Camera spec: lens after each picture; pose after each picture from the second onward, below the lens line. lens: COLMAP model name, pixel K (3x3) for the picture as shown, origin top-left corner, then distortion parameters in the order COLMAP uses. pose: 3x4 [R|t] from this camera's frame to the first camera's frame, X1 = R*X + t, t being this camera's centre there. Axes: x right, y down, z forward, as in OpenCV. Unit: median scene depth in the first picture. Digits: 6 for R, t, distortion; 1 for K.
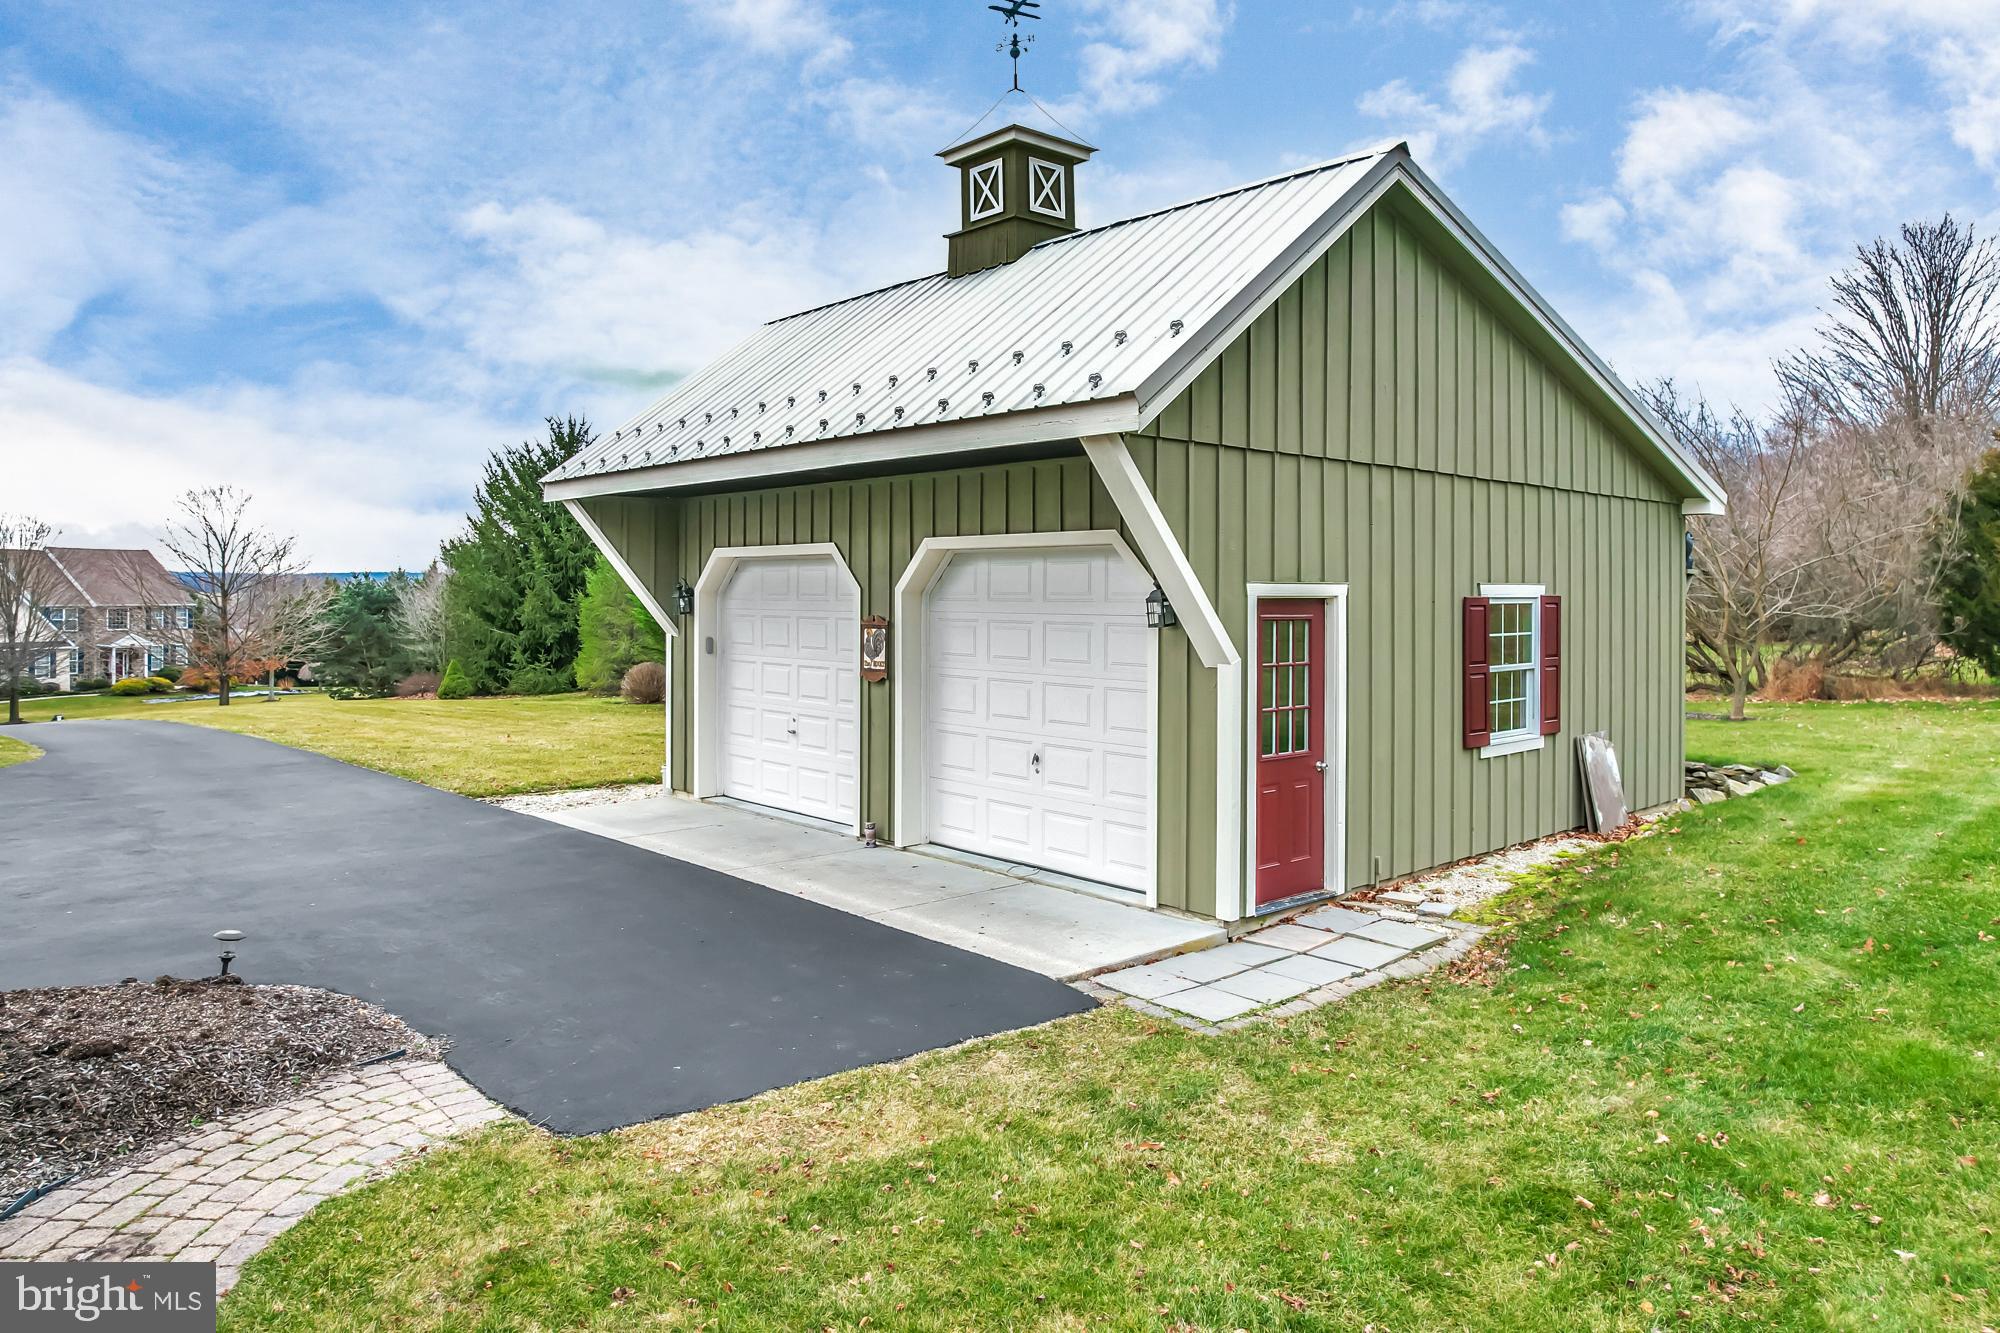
lens RADIAL K [[1312.0, 0, 1010.6], [0, 1312.0, 664.3], [0, 0, 1]] dist [-0.060677, 0.036638]
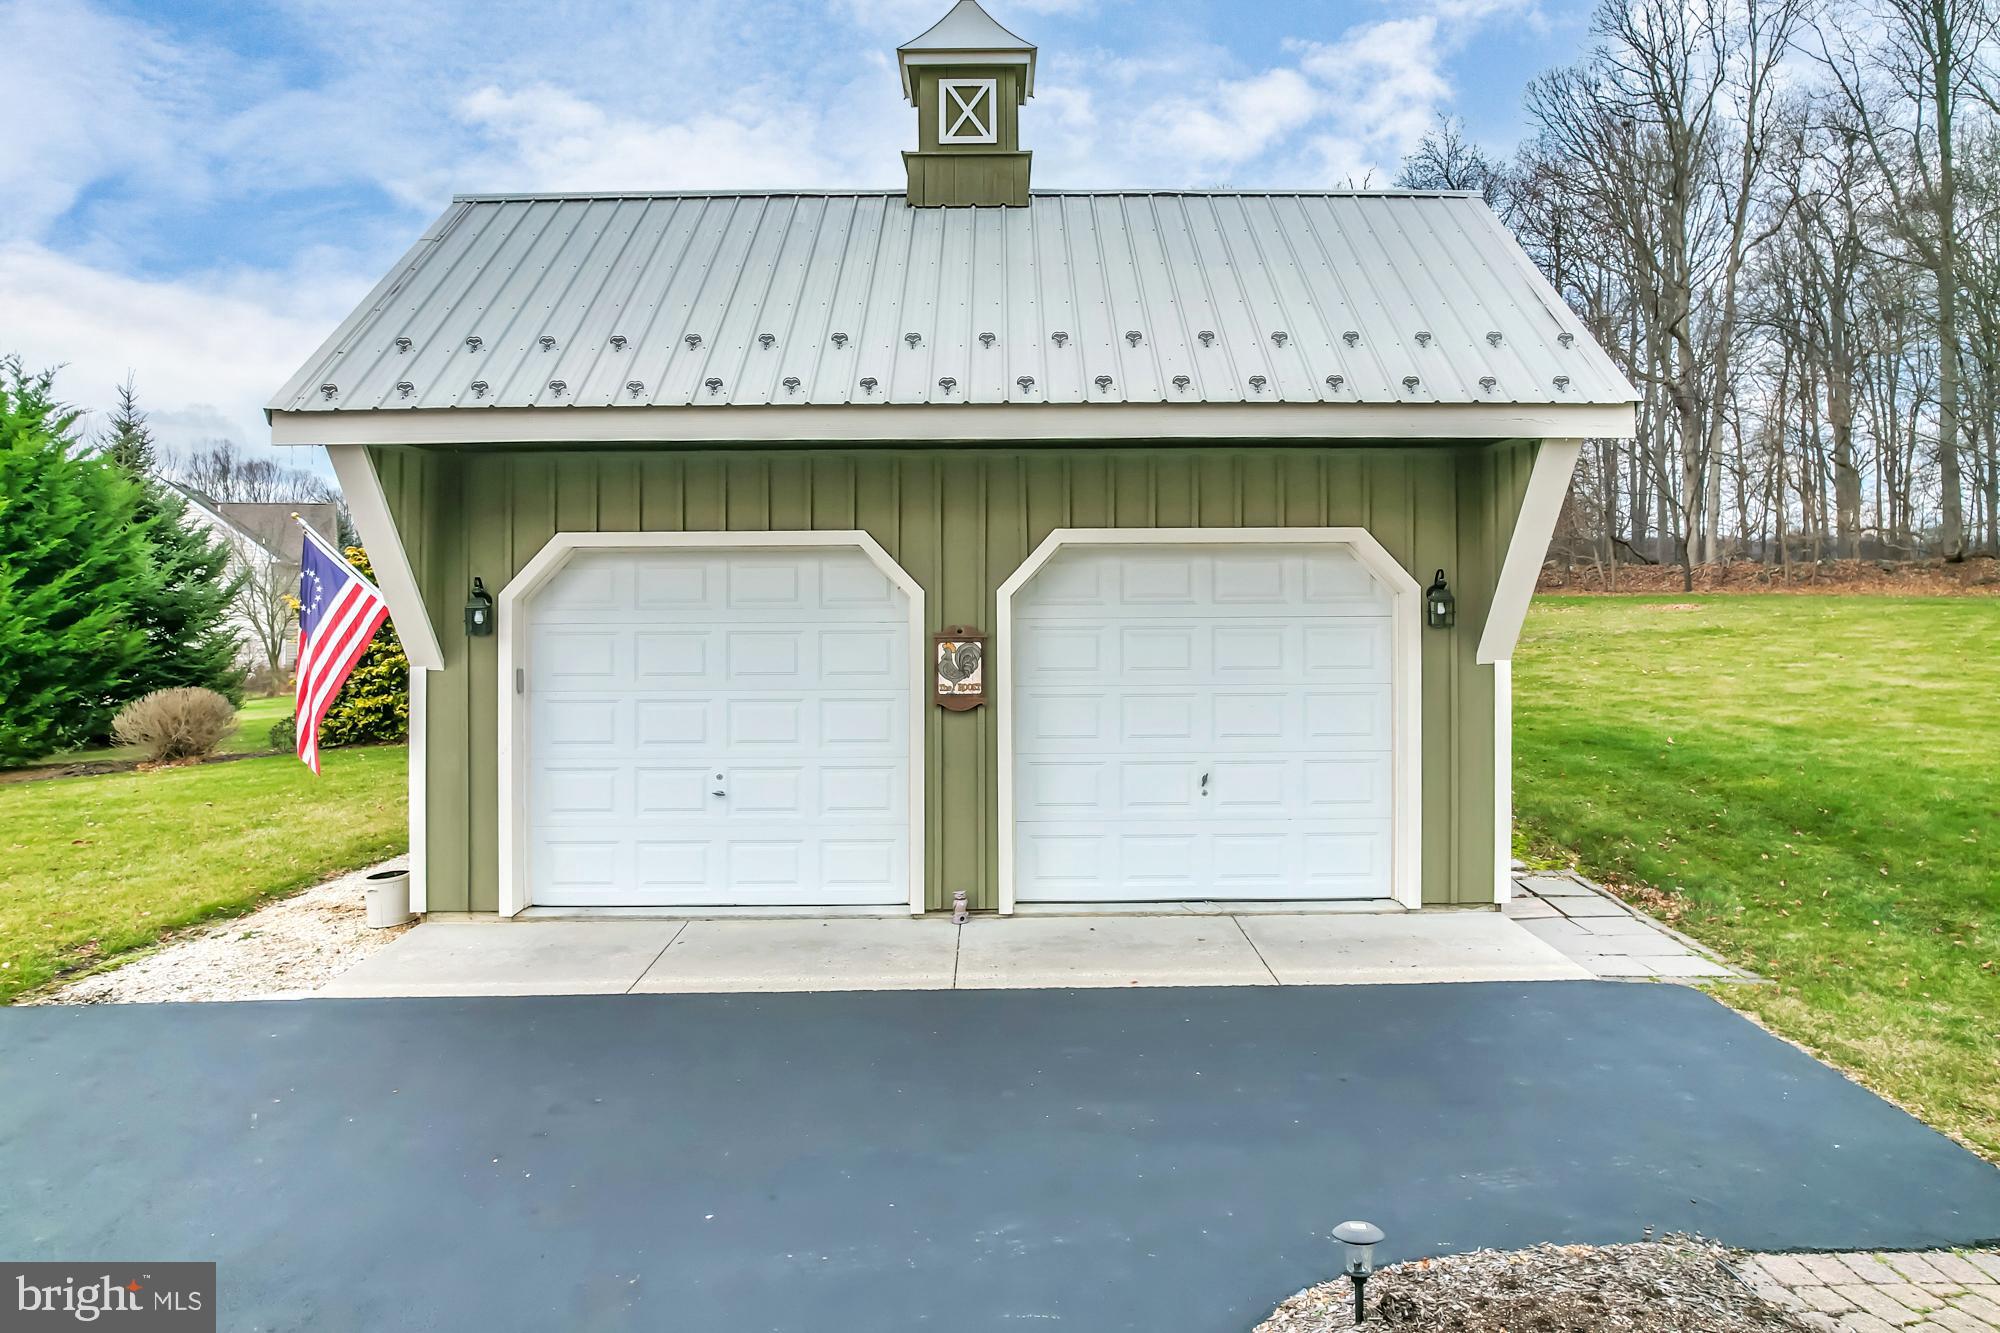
lens RADIAL K [[1312.0, 0, 1010.6], [0, 1312.0, 664.3], [0, 0, 1]] dist [-0.060677, 0.036638]
pose [[0.643531, -0.051444, 0.763689, -0.654466], [0.051130, 0.998400, 0.024170, -0.030072], [-0.763711, 0.023493, 0.645131, 0.453105]]
